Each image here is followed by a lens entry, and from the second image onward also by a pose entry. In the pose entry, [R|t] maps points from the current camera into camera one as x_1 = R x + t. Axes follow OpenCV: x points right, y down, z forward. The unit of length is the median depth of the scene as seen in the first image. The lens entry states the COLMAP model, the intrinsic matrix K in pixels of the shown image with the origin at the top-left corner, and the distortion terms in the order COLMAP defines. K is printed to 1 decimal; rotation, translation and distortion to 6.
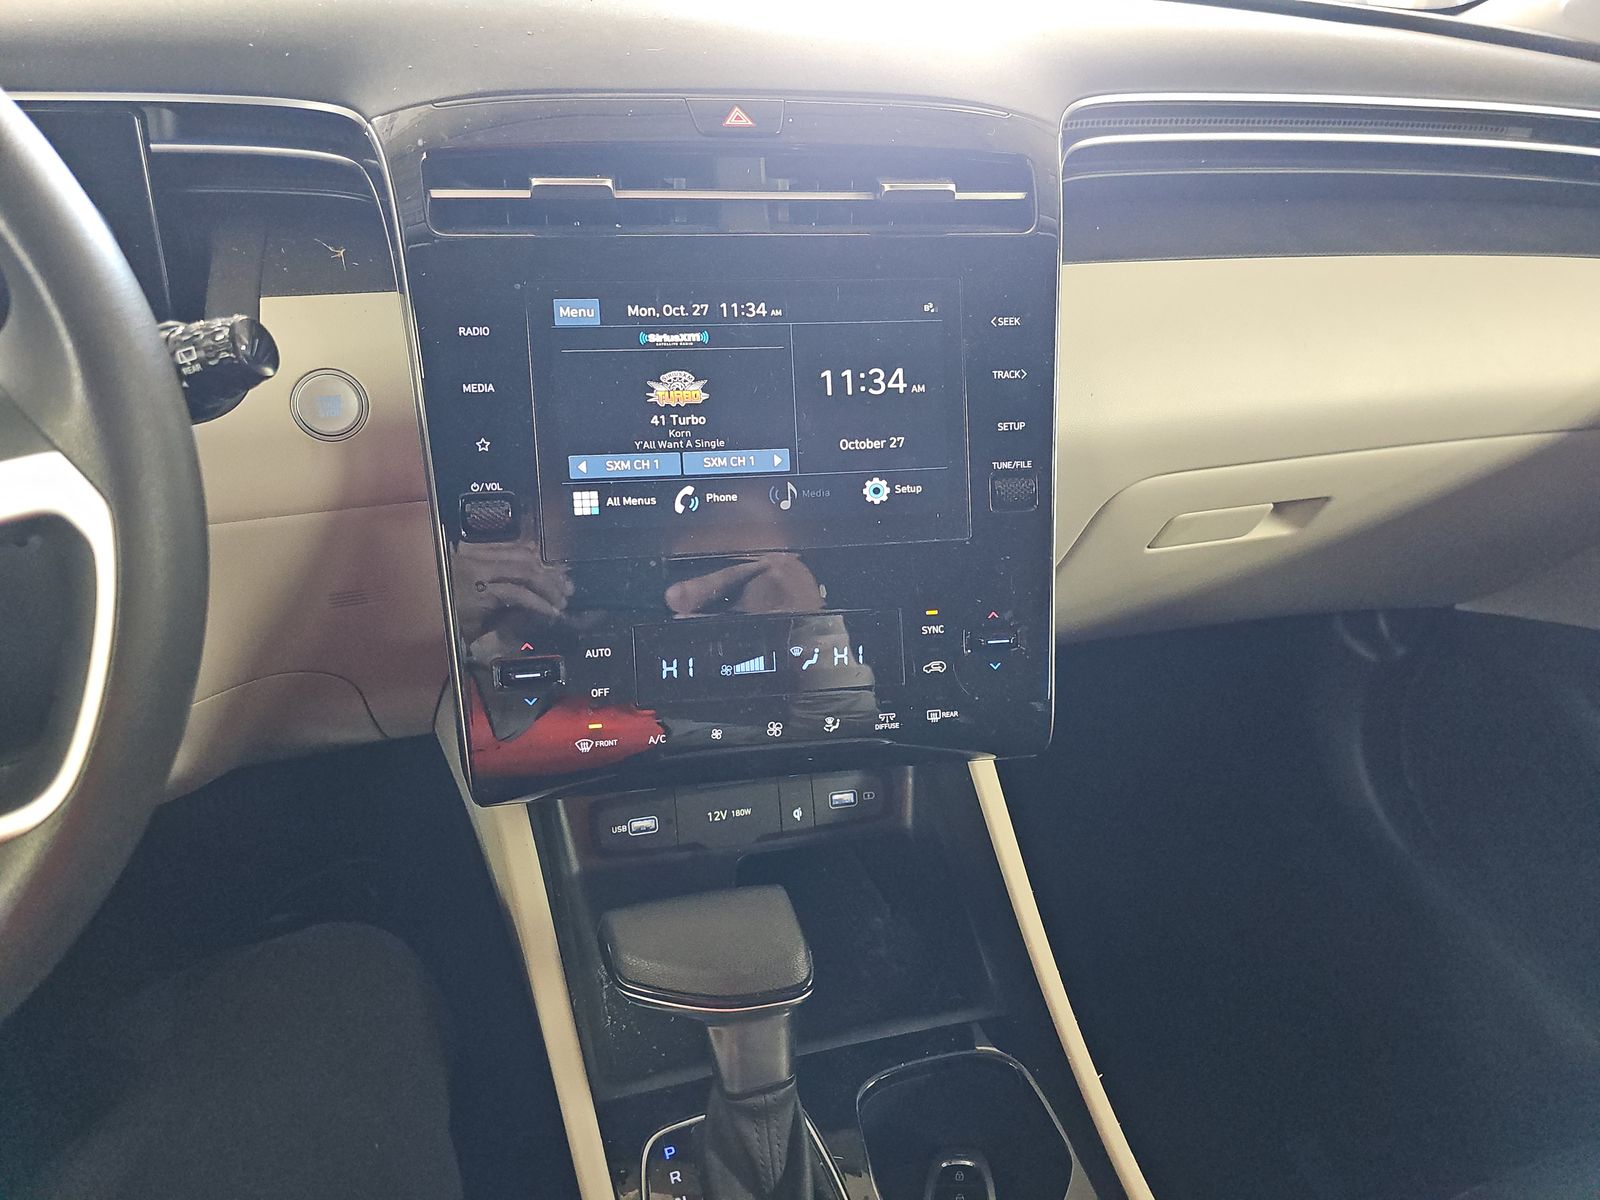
lens RADIAL K [[1050.6, 0, 967.4], [0, 1050.6, 597.9], [0, 0, 1]] dist [0.040784, -0.040464]
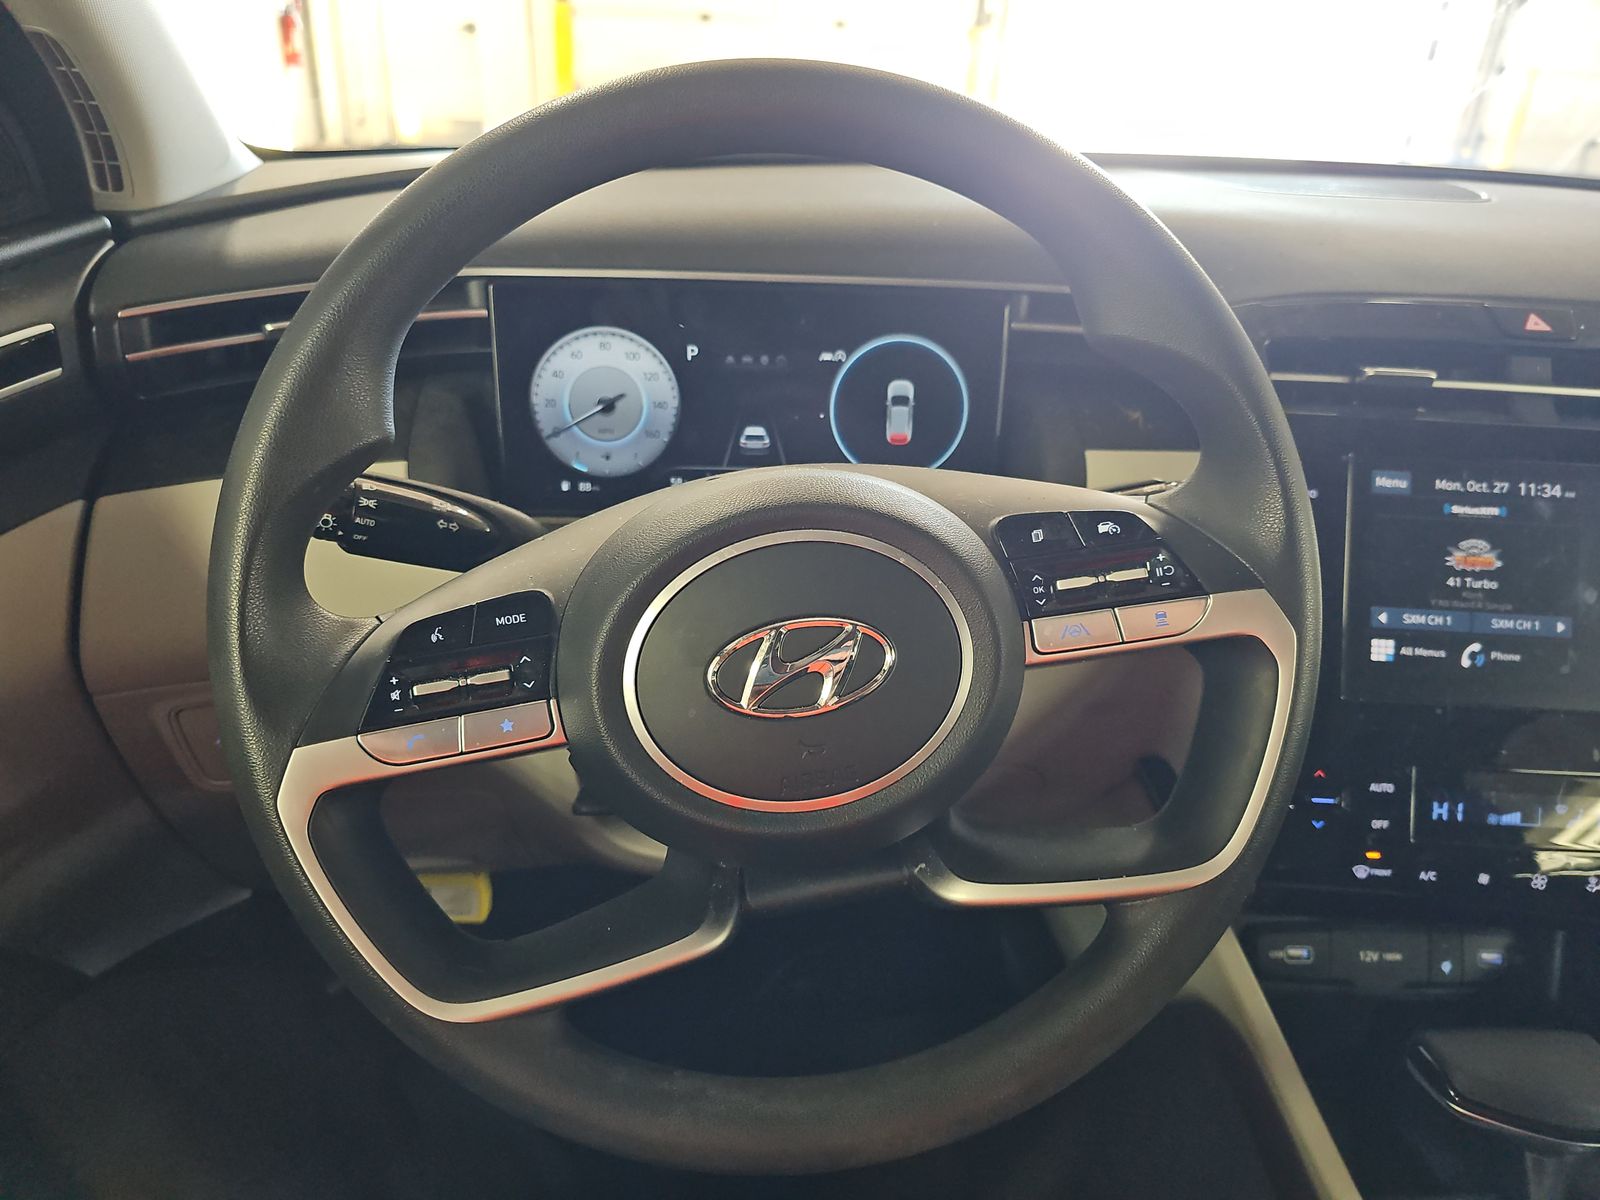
lens RADIAL K [[1050.6, 0, 801.8], [0, 1050.6, 609.9], [0, 0, 1]] dist [0.040784, -0.040464]
pose [[0.978822, 0.097643, -0.179928, -0.754117], [-0.119428, 0.986218, -0.114501, 0.068173], [0.166268, 0.133565, 0.976993, -0.190178]]
